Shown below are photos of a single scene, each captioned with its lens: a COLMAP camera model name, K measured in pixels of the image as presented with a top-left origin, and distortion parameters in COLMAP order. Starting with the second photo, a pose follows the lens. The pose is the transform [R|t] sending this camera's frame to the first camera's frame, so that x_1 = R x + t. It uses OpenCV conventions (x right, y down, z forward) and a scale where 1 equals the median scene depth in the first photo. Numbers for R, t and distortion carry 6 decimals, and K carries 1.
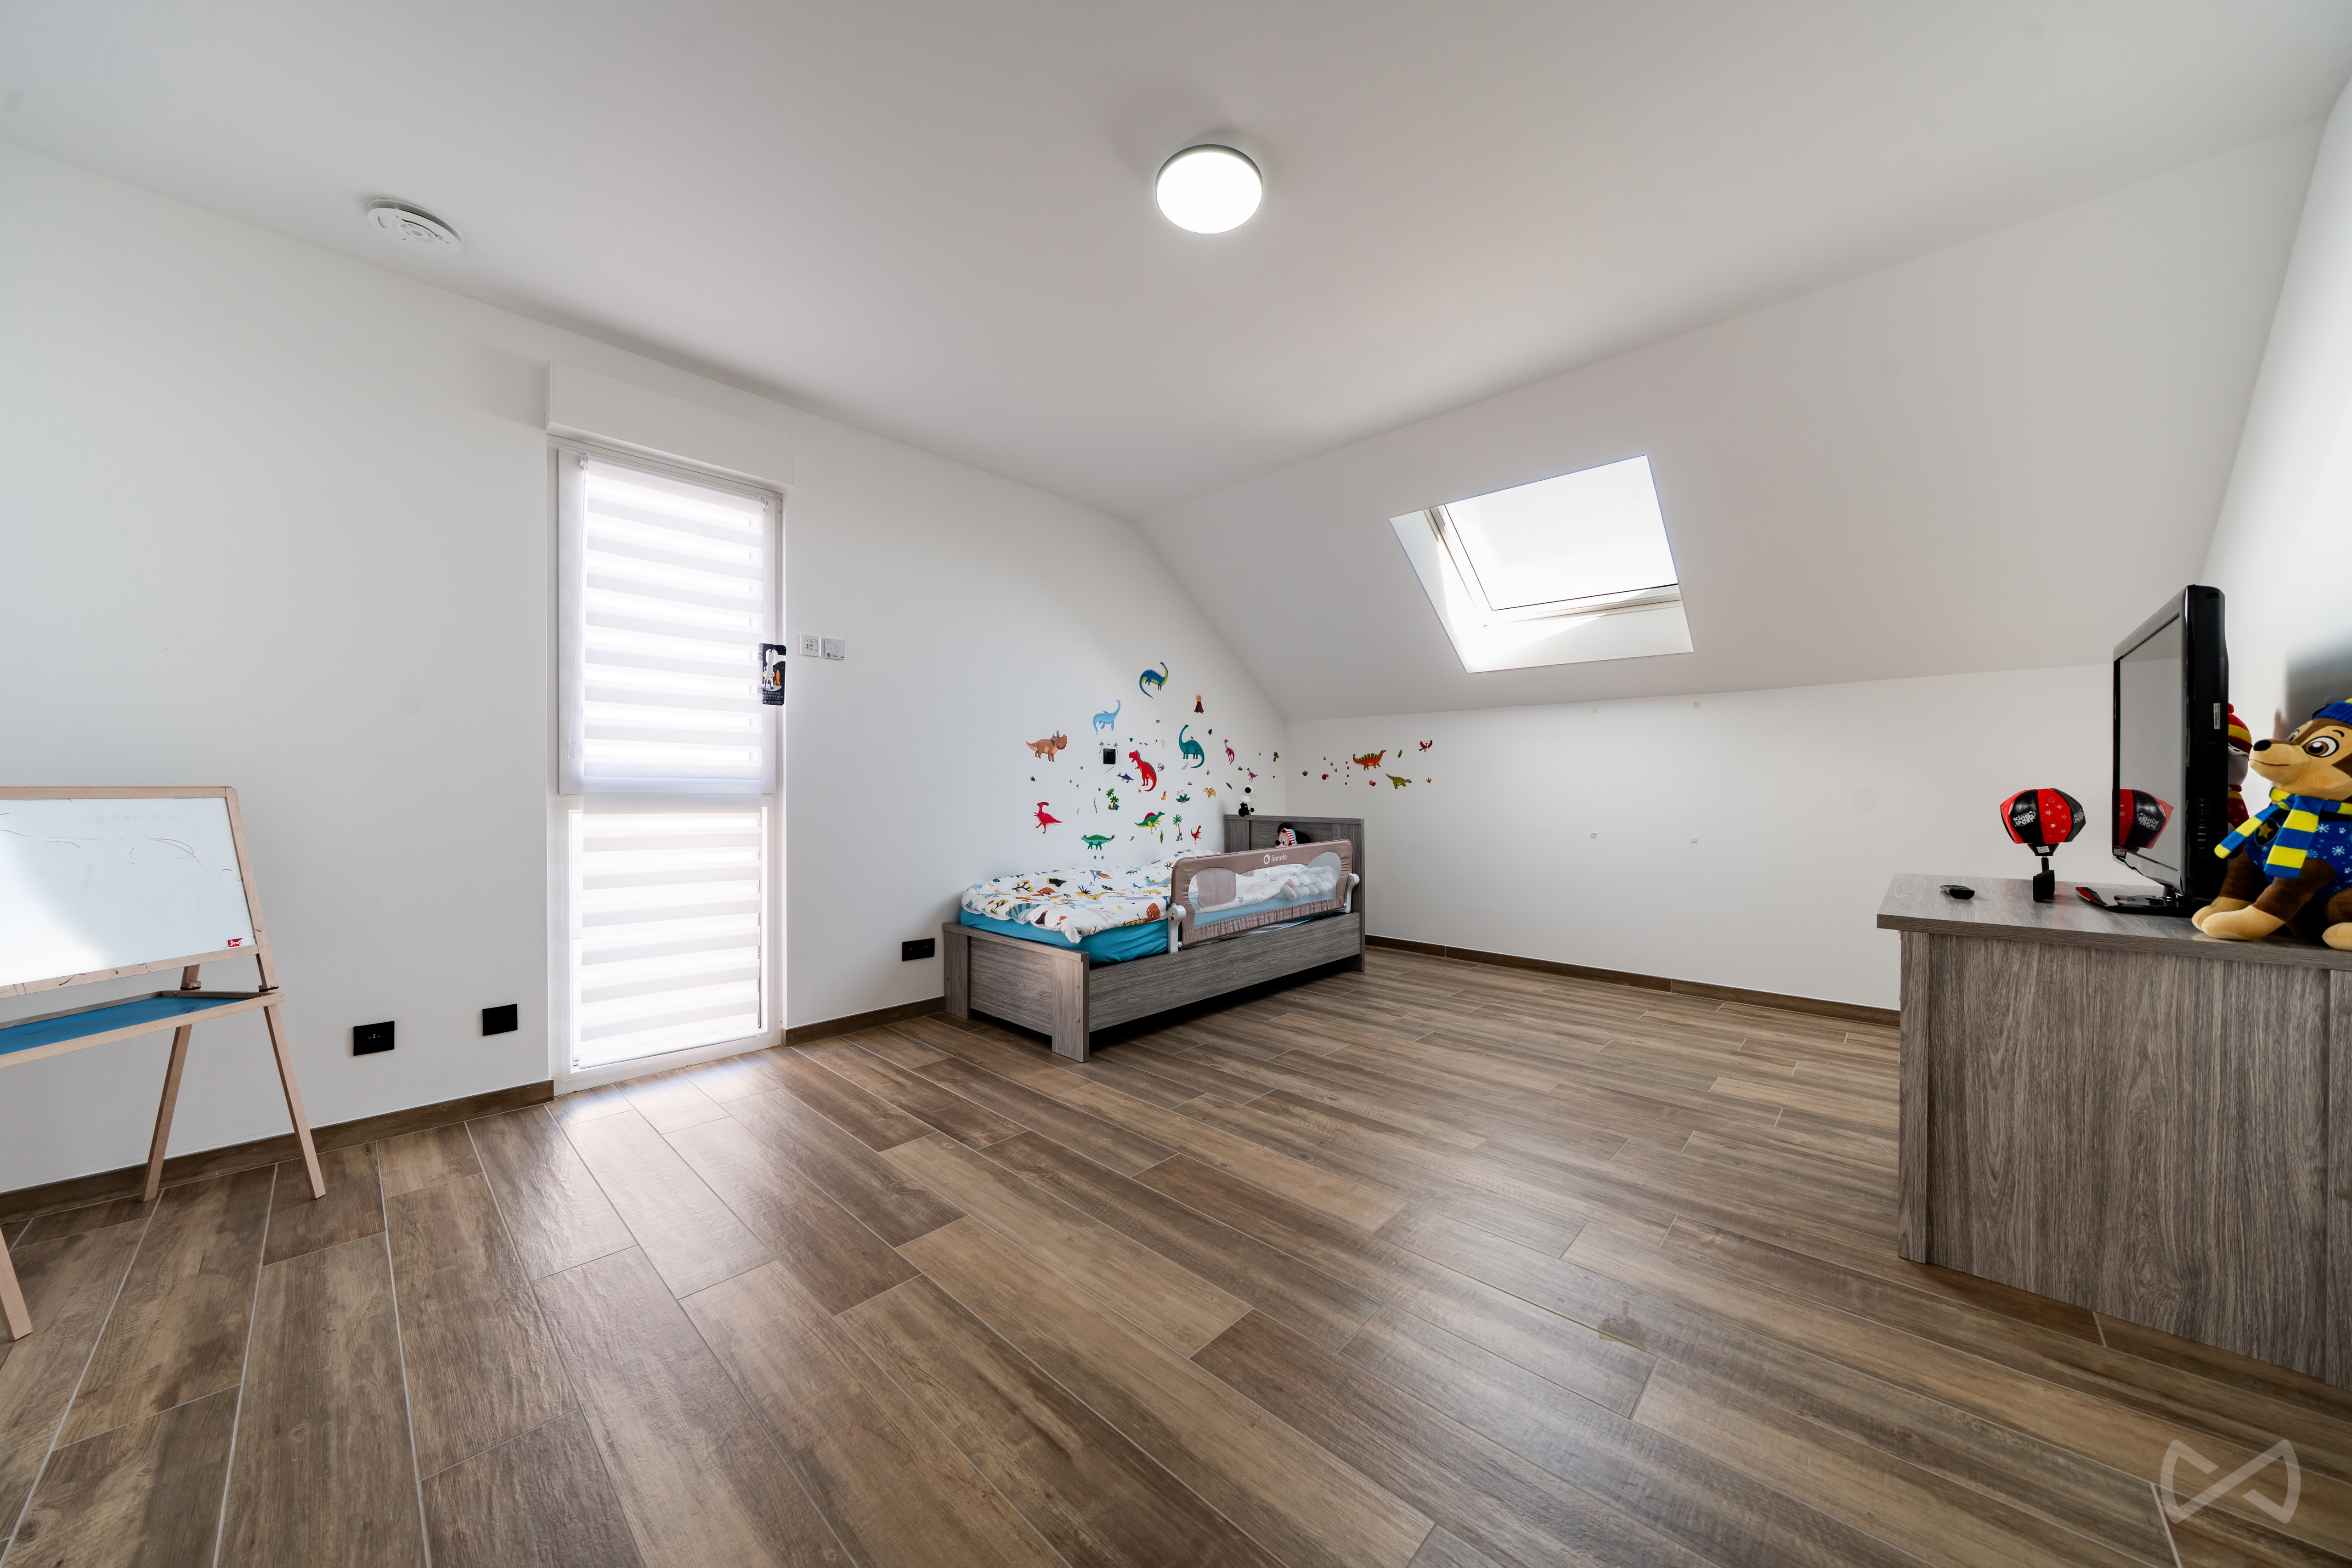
lens RADIAL K [[792.6, 0, 1180.9], [0, 792.6, 790.6], [0, 0, 1]] dist [-0.004310, -0.000142]
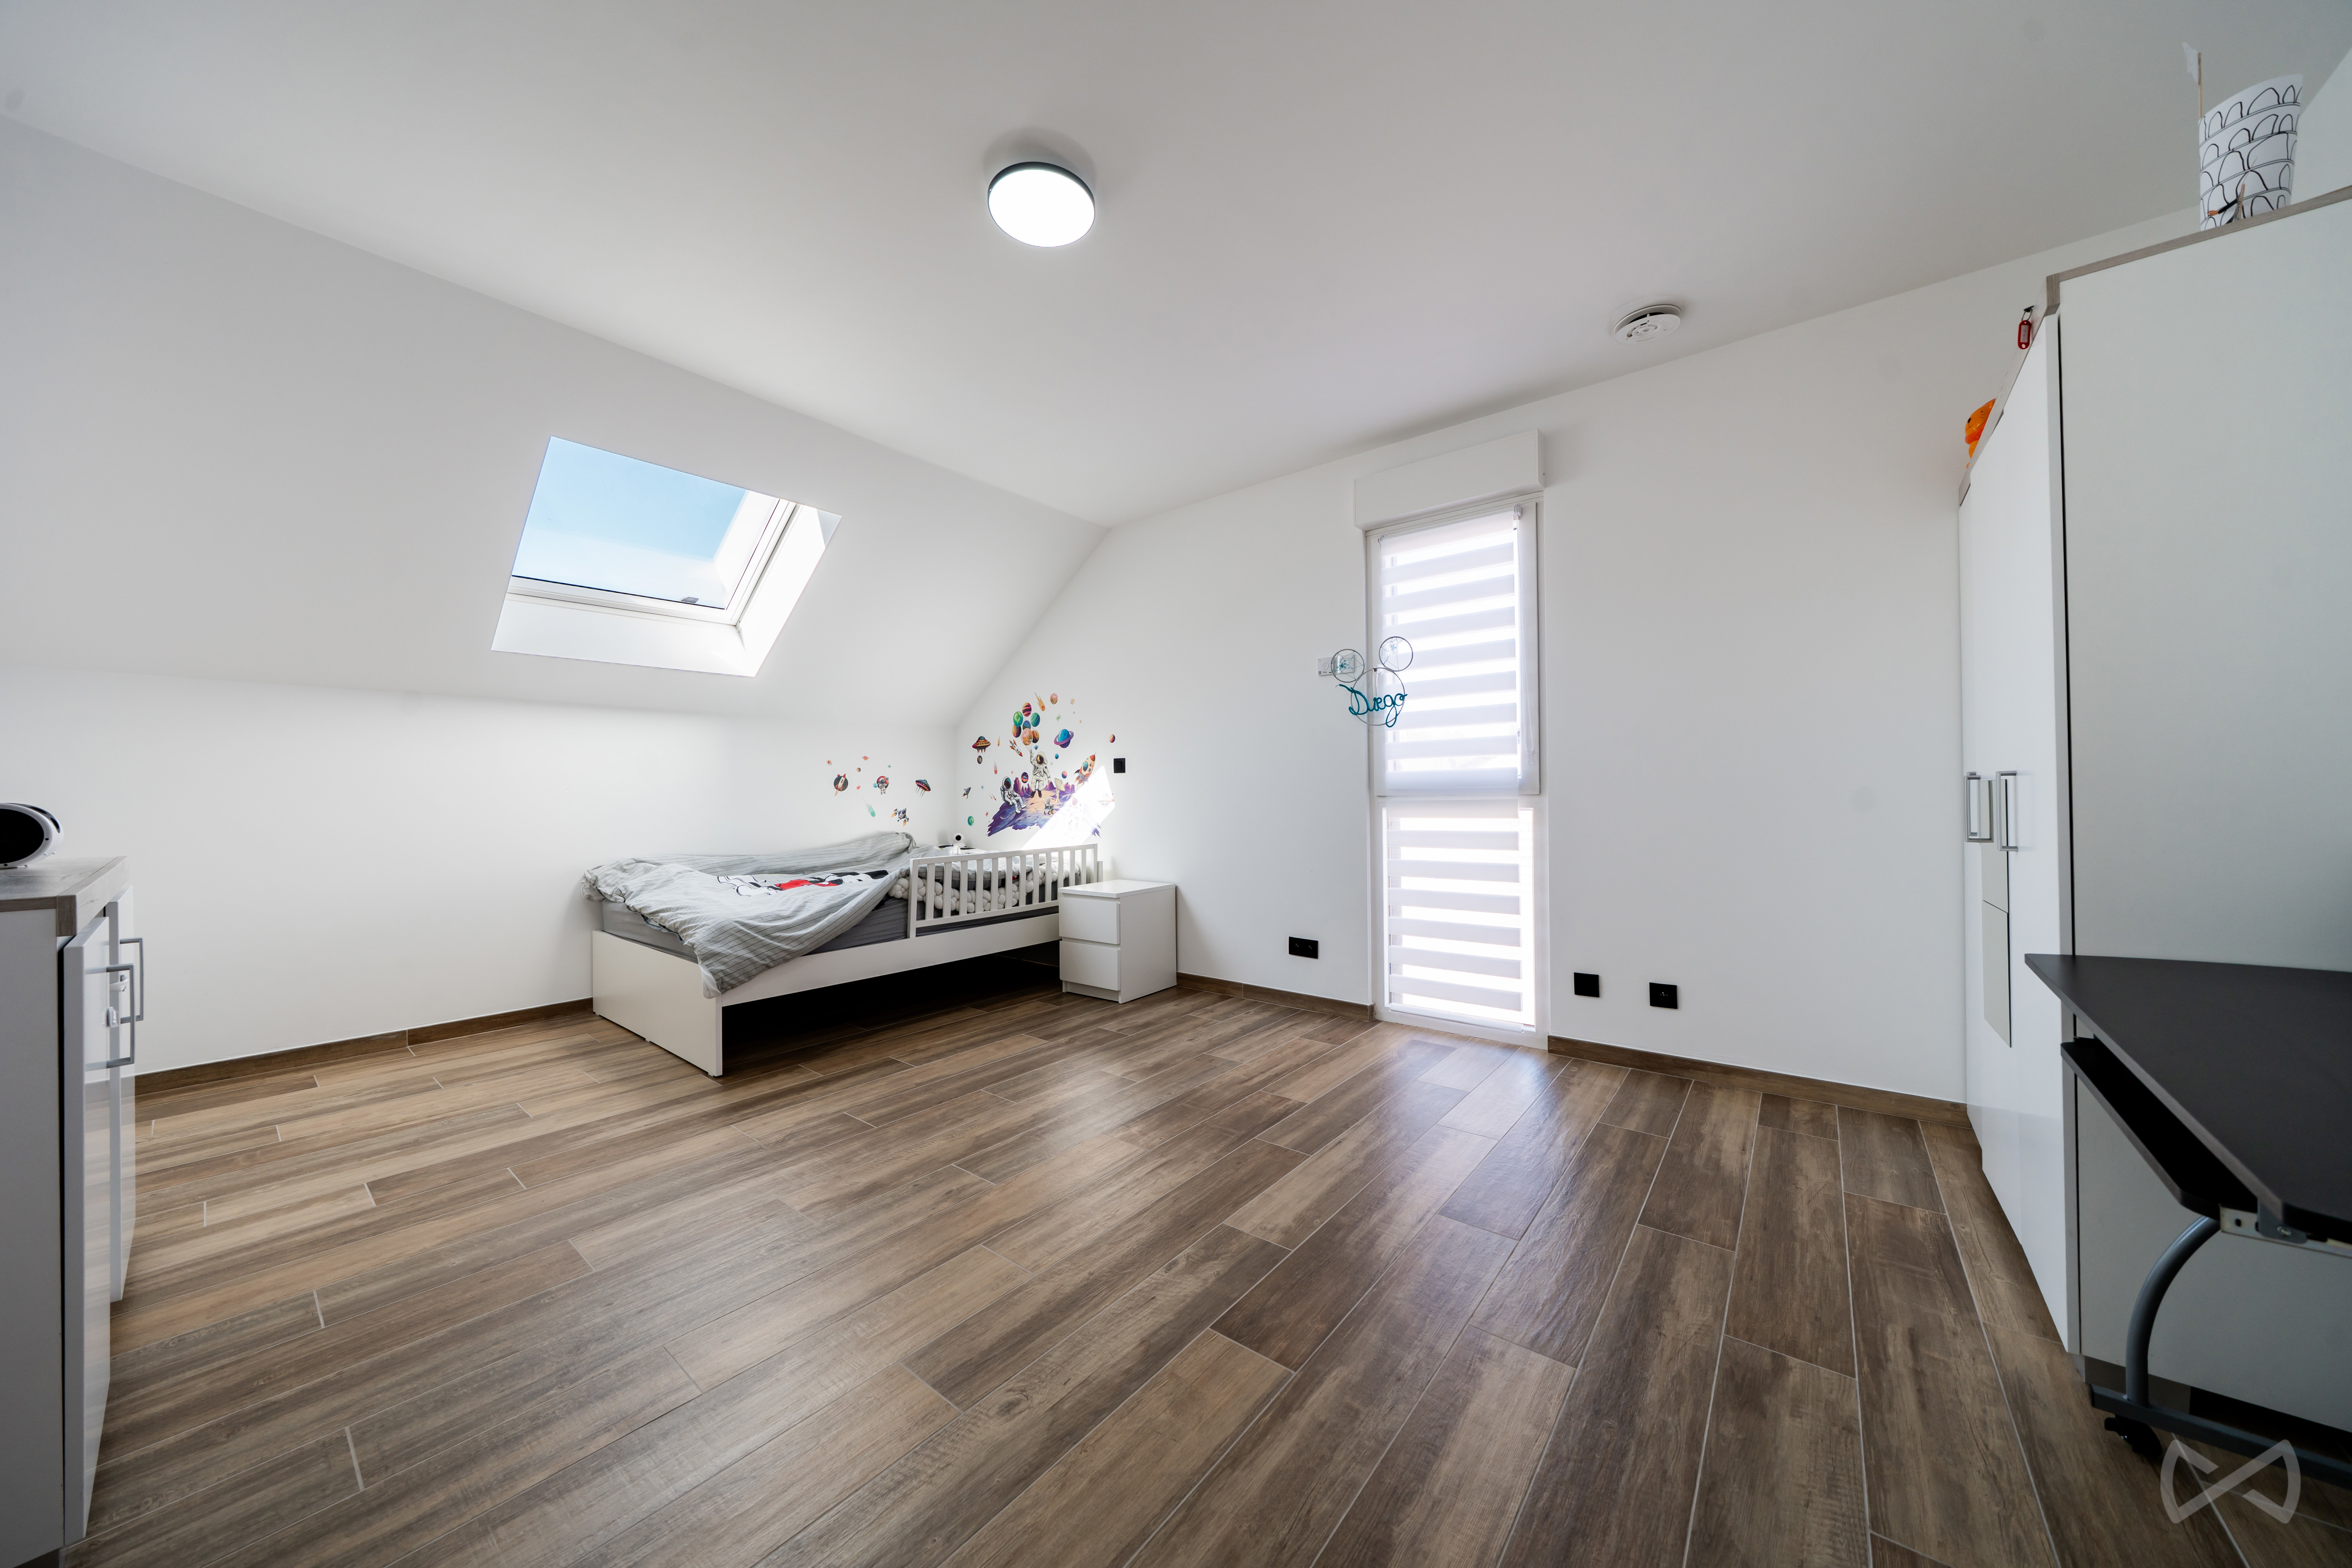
lens RADIAL K [[792.6, 0, 1179.3], [0, 792.6, 794.1], [0, 0, 1]] dist [-0.004310, -0.000142]
pose [[0.078245, -0.007650, -0.996905, 0.460341], [0.012979, 0.999894, -0.006655, 0.002042], [0.996850, -0.012418, 0.078336, 0.487672]]
